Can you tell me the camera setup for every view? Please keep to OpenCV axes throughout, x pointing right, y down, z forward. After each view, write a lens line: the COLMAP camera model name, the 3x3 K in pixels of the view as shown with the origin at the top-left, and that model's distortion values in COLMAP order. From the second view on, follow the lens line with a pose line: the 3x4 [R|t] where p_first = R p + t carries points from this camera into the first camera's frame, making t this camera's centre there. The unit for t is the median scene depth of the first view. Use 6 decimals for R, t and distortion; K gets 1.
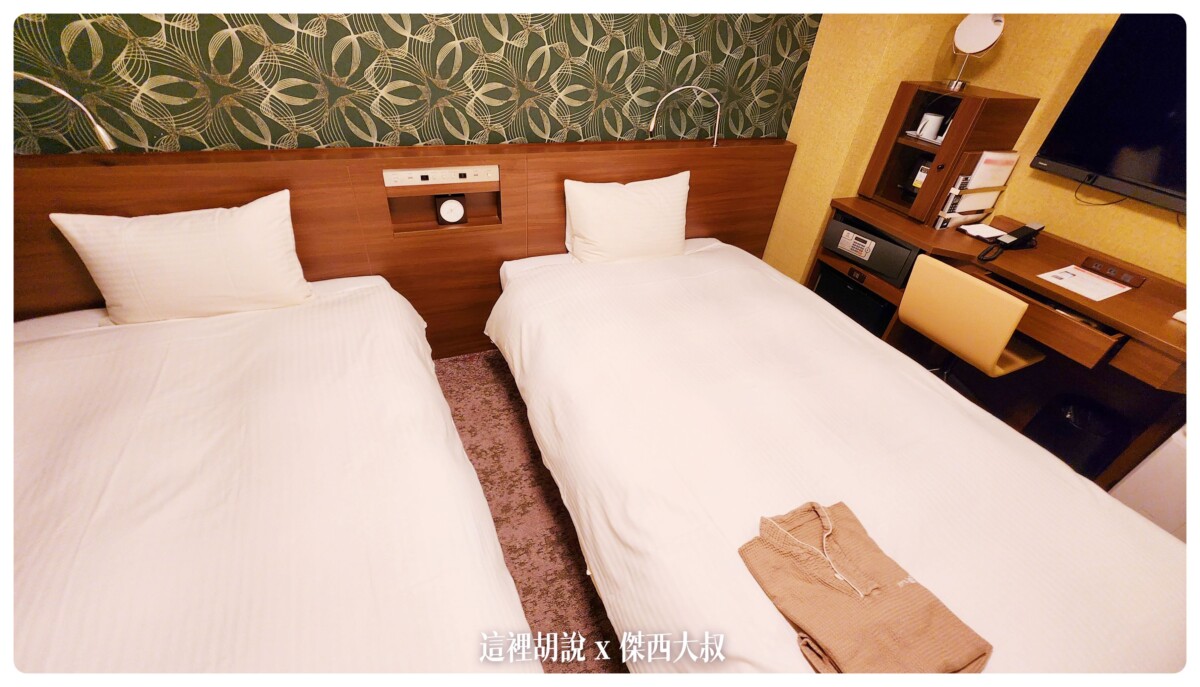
lens RADIAL K [[483.4, 0, 604.1], [0, 483.4, 344.0], [0, 0, 1]] dist [0.000404, 0.000102]
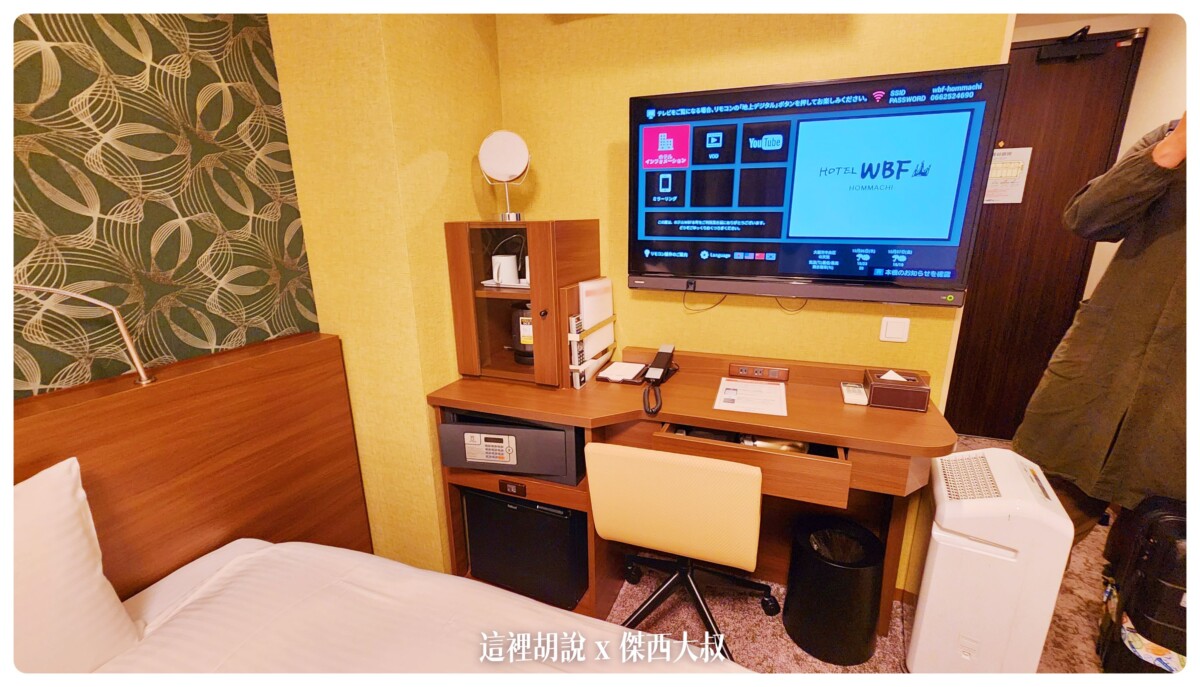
lens RADIAL K [[483.4, 0, 604.1], [0, 483.4, 344.0], [0, 0, 1]] dist [0.000404, 0.000102]
pose [[0.707865, -0.272209, 0.651789, 0.255995], [0.474538, 0.866770, -0.153372, -0.159449], [-0.523202, 0.417865, 0.742730, 0.401901]]
